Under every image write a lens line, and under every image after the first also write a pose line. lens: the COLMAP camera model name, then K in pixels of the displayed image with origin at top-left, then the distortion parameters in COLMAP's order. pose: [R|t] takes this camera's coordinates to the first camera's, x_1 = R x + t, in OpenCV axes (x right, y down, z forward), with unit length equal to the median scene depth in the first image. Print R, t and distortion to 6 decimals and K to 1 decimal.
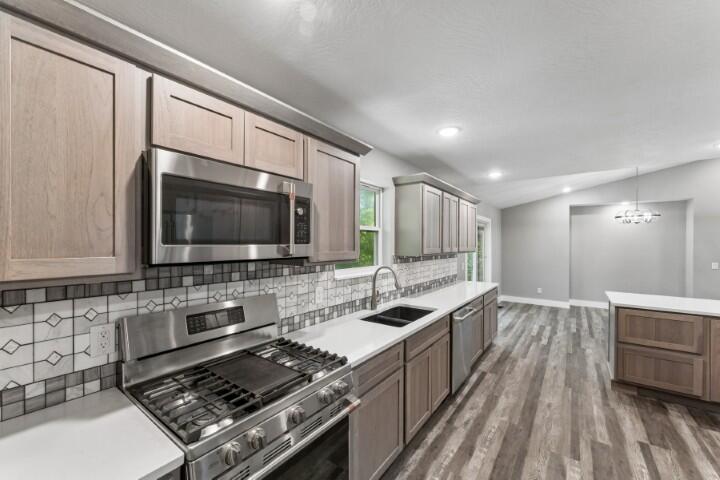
lens RADIAL K [[284.8, 0, 359.7], [0, 284.8, 244.1], [0, 0, 1]] dist [0.000812, 0.000187]
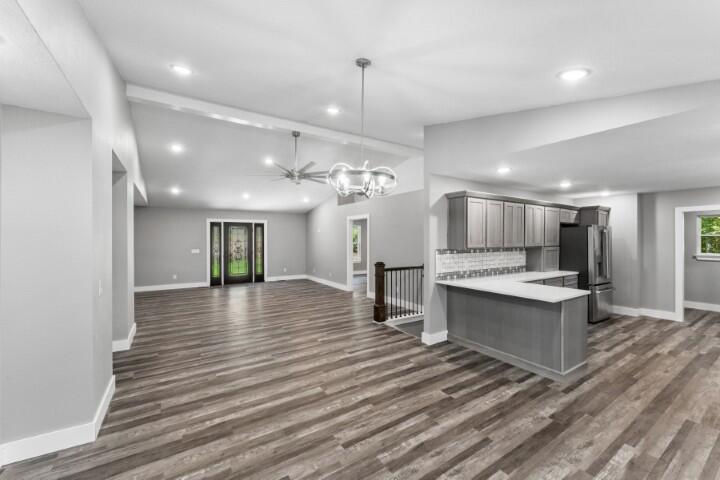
lens RADIAL K [[292.3, 0, 360.0], [0, 292.3, 240.0], [0, 0, 1]] dist [0.001008, 0.000213]
pose [[-0.940031, -0.017980, 0.340615, 1.138741], [-0.013532, 0.999789, 0.015432, 0.000760], [-0.340821, 0.009897, -0.940076, 2.015708]]
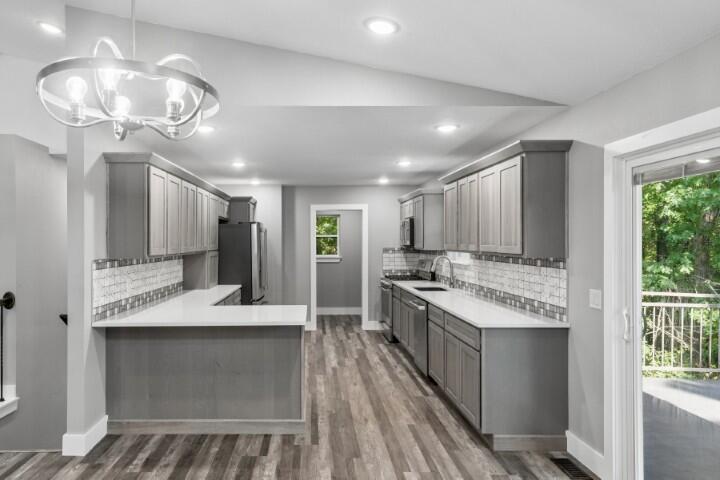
lens RADIAL K [[488.2, 0, 309.8], [0, 488.2, 244.2], [0, 0, 1]] dist [0.011300, 0.001988]
pose [[-0.803810, -0.004986, -0.594865, 1.492863], [-0.006866, 0.999976, 0.000896, 0.016326], [0.594846, 0.004804, -0.803825, 1.862442]]
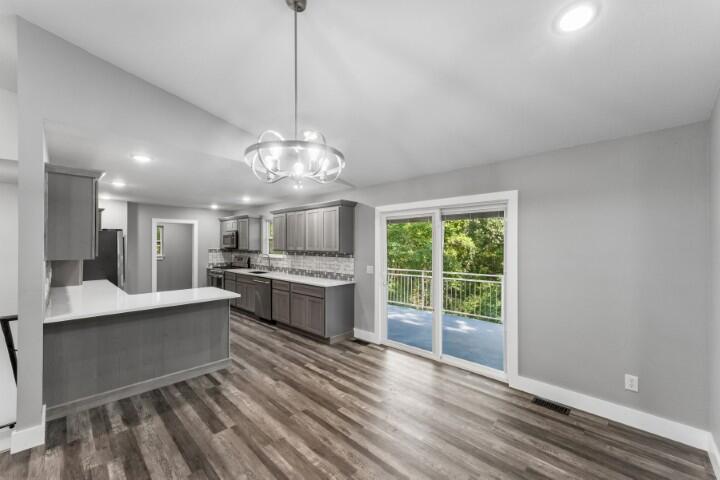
lens RADIAL K [[284.8, 0, 359.7], [0, 284.8, 244.1], [0, 0, 1]] dist [0.000812, 0.000187]
pose [[-0.121817, -0.013965, -0.992454, 1.802726], [-0.005096, 0.999897, -0.013445, 0.018144], [0.992539, 0.003419, -0.121876, 1.558309]]
